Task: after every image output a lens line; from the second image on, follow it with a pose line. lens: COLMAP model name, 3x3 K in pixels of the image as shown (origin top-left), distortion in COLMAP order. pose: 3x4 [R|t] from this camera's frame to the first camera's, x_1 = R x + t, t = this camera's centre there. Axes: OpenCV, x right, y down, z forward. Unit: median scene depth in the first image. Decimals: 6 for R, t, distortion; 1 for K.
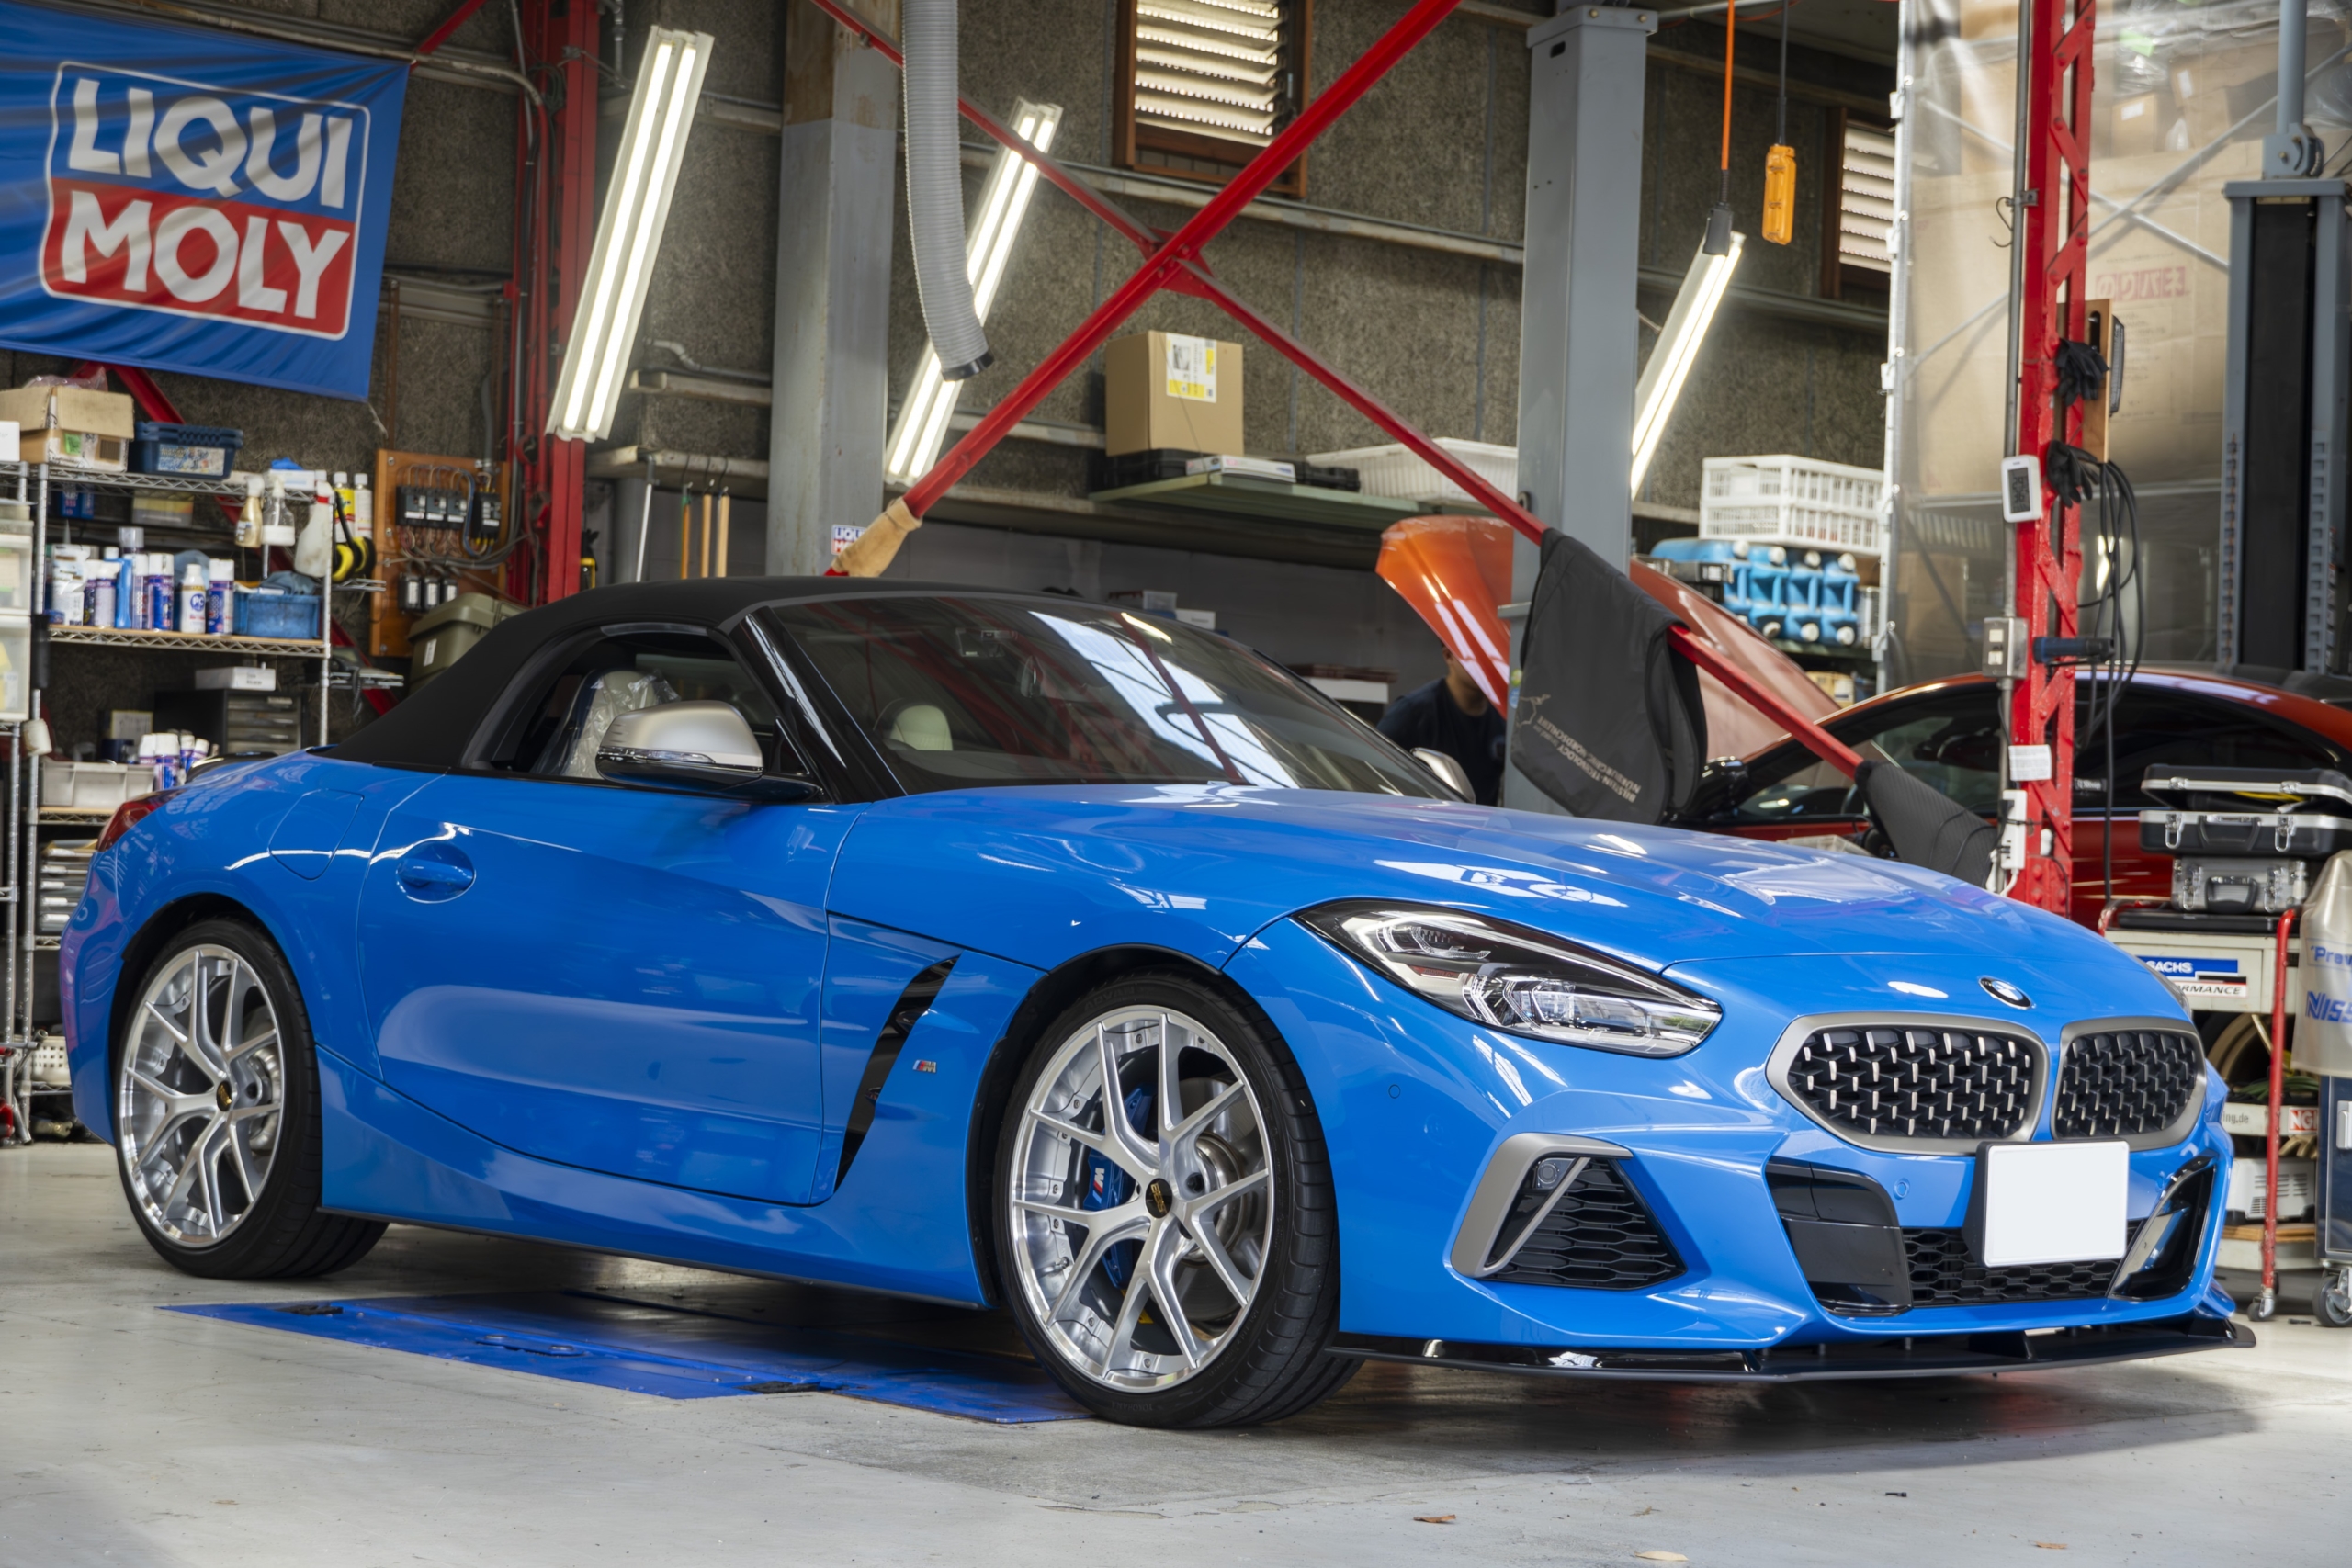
lens RADIAL K [[4439.5, 0, 1176.0], [0, 4439.5, 784.0], [0, 0, 1]] dist [0.039356, -0.135205]
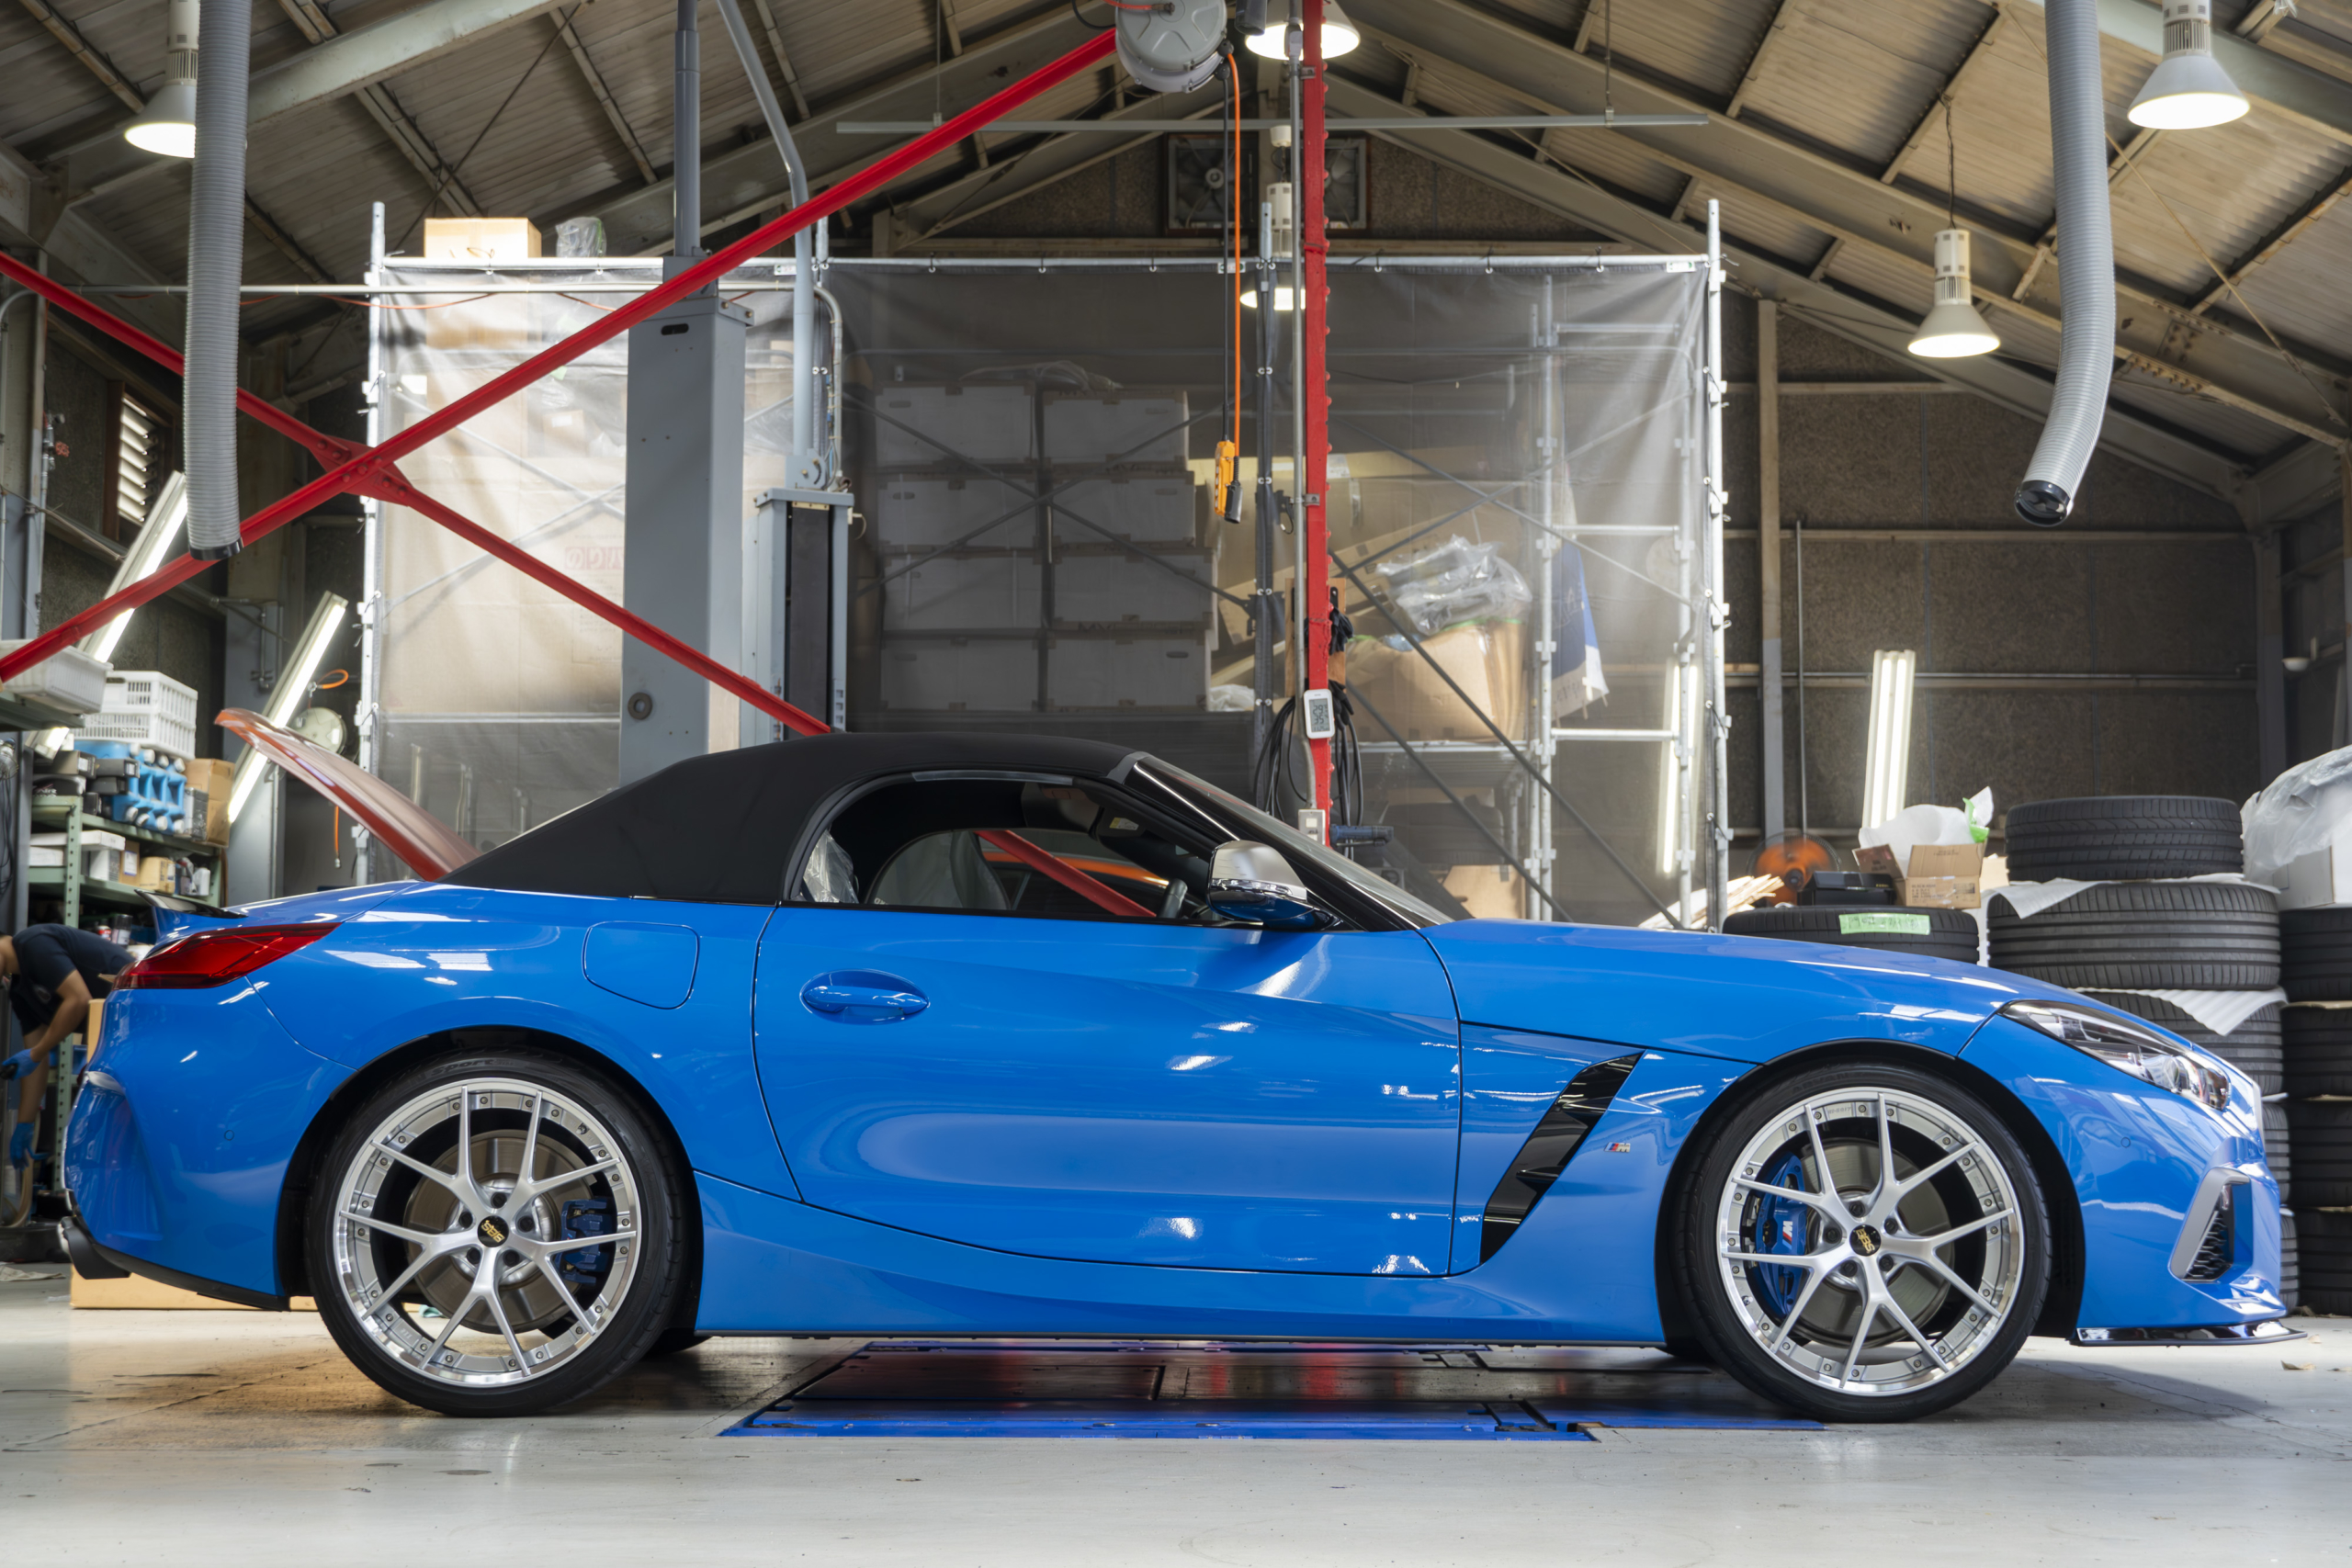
lens RADIAL K [[3370.7, 0, 1176.0], [0, 3370.7, 784.0], [0, 0, 1]] dist [0.104551, -0.014545]
pose [[0.689068, 0.036024, 0.723801, -0.429644], [0.004882, 0.998510, -0.054344, 0.007821], [-0.724681, 0.040980, 0.687865, 0.242335]]
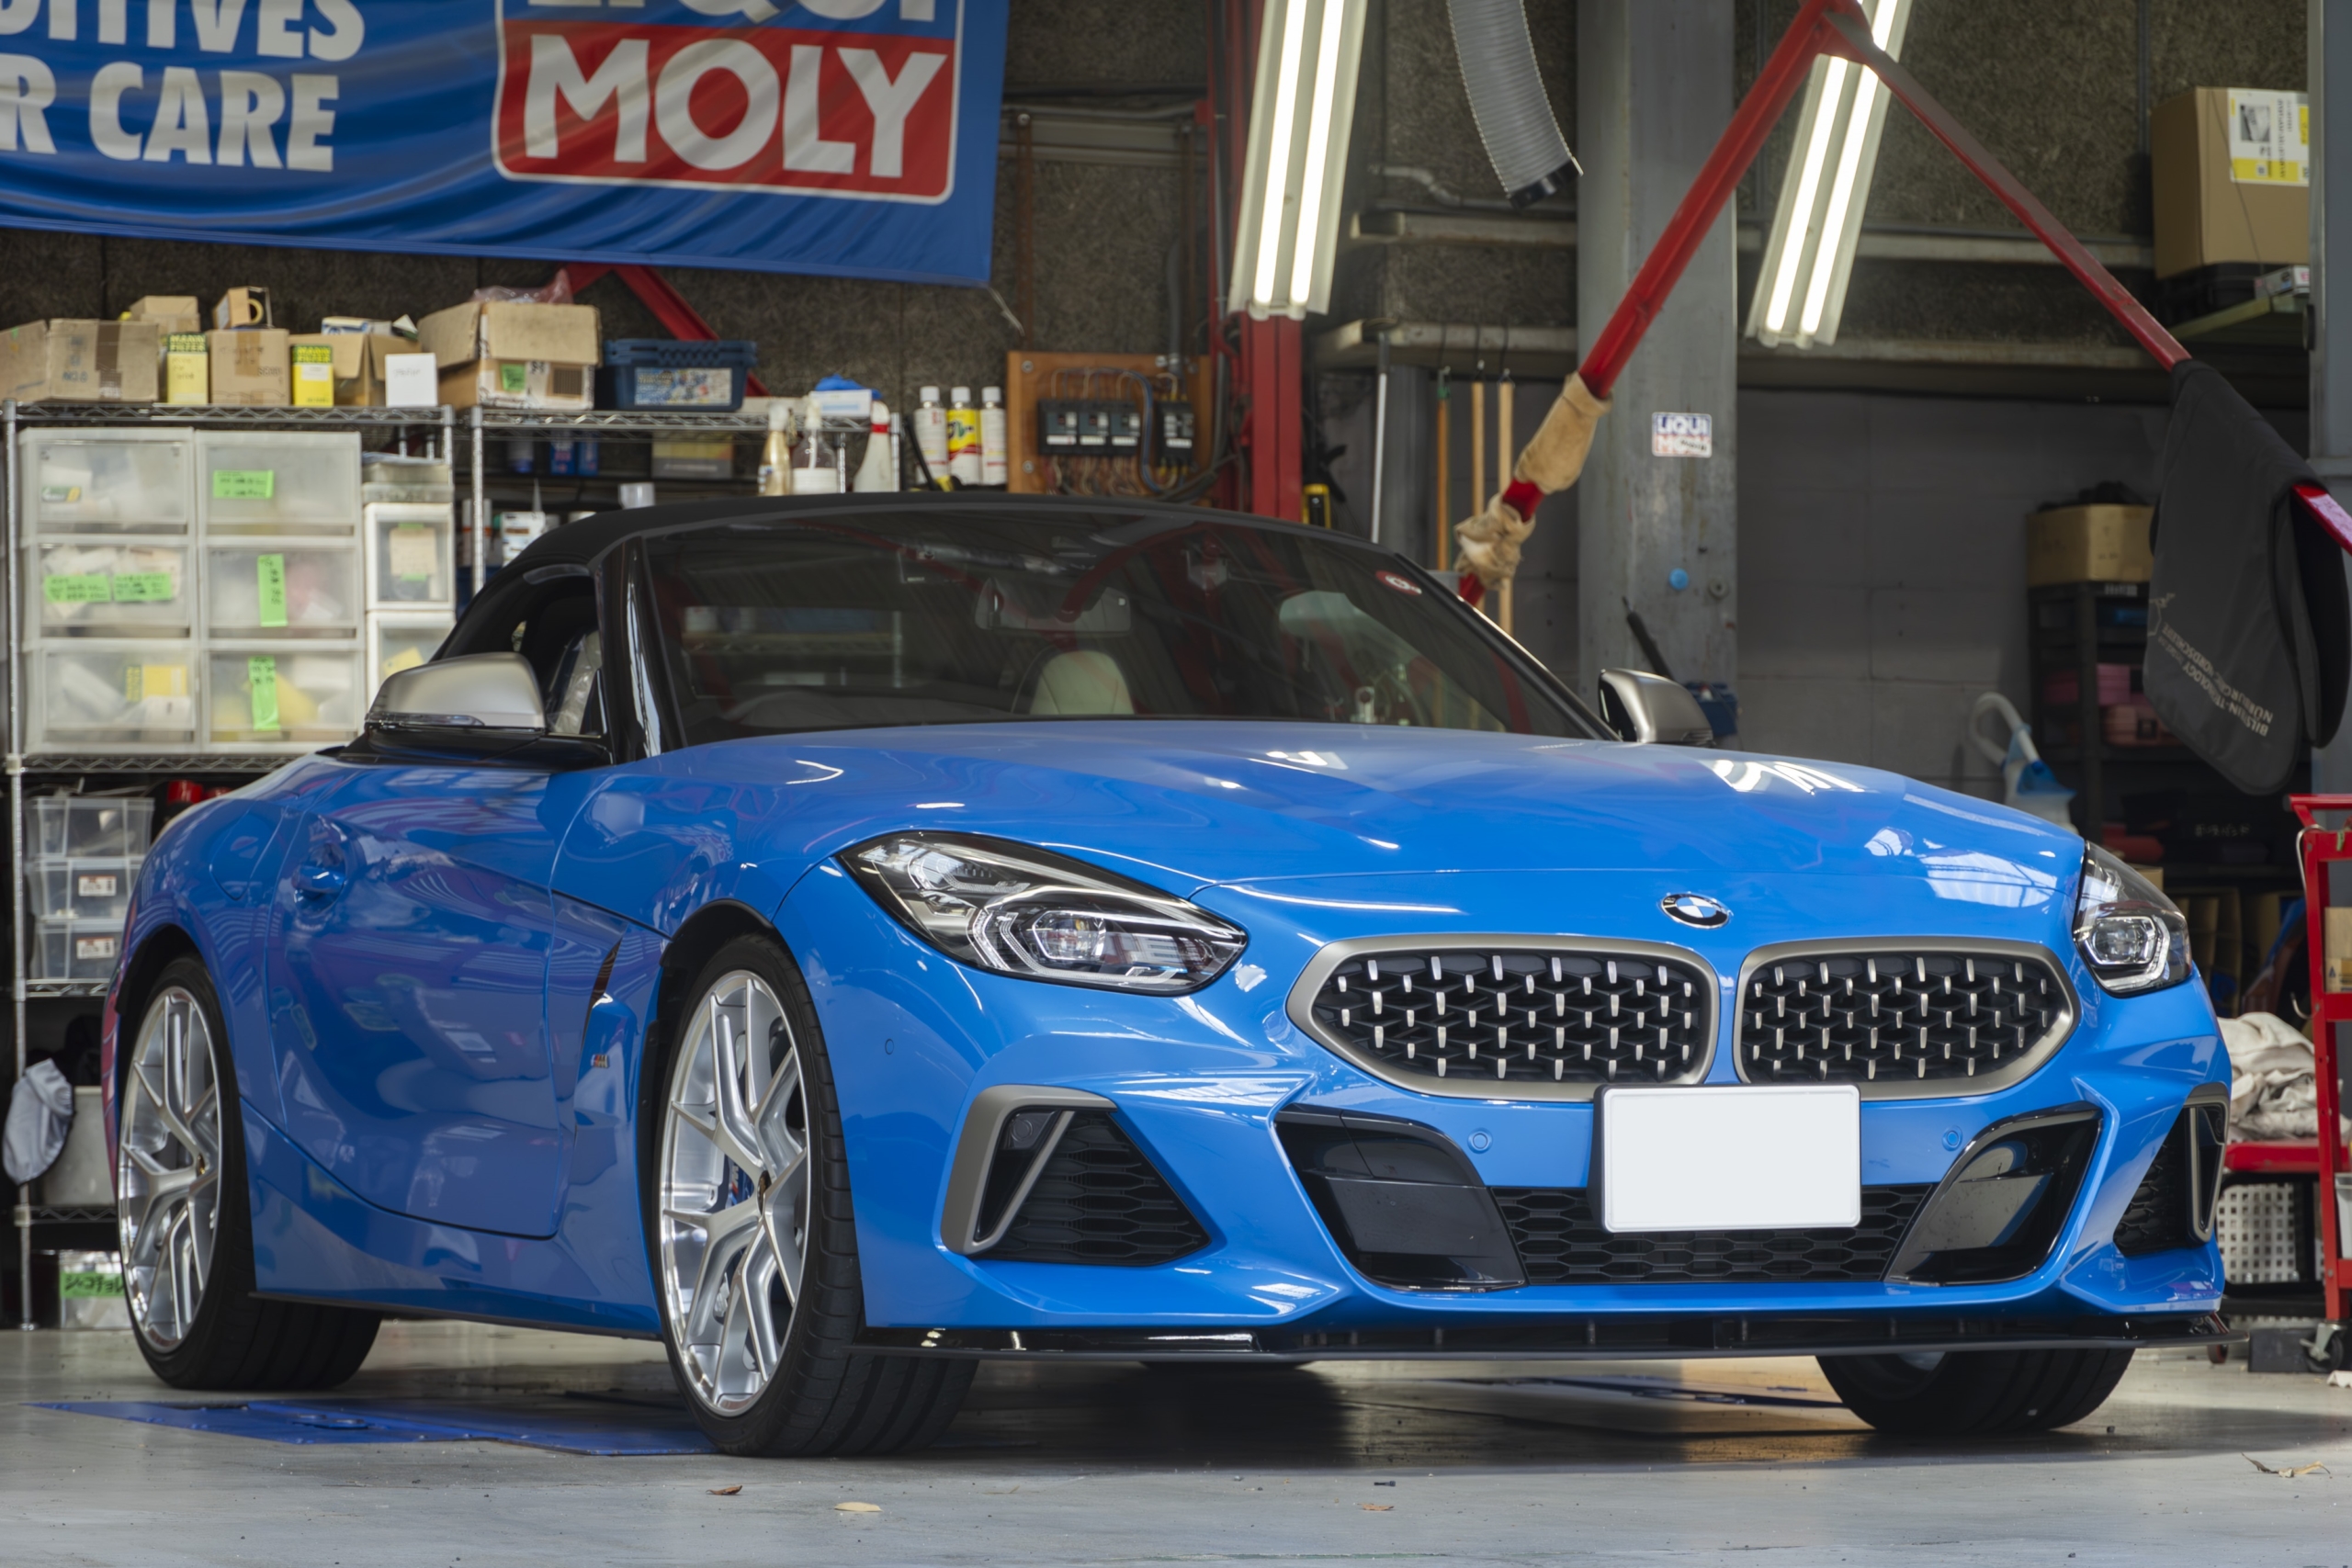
lens RADIAL K [[8319.6, 0, 1176.0], [0, 8319.6, 784.0], [0, 0, 1]] dist [0.021108, 0.929169]
pose [[0.930854, -0.050993, -0.361816, 0.342317], [0.045121, 0.998677, -0.024666, 0.029780], [0.362595, 0.006635, 0.931923, -0.248509]]
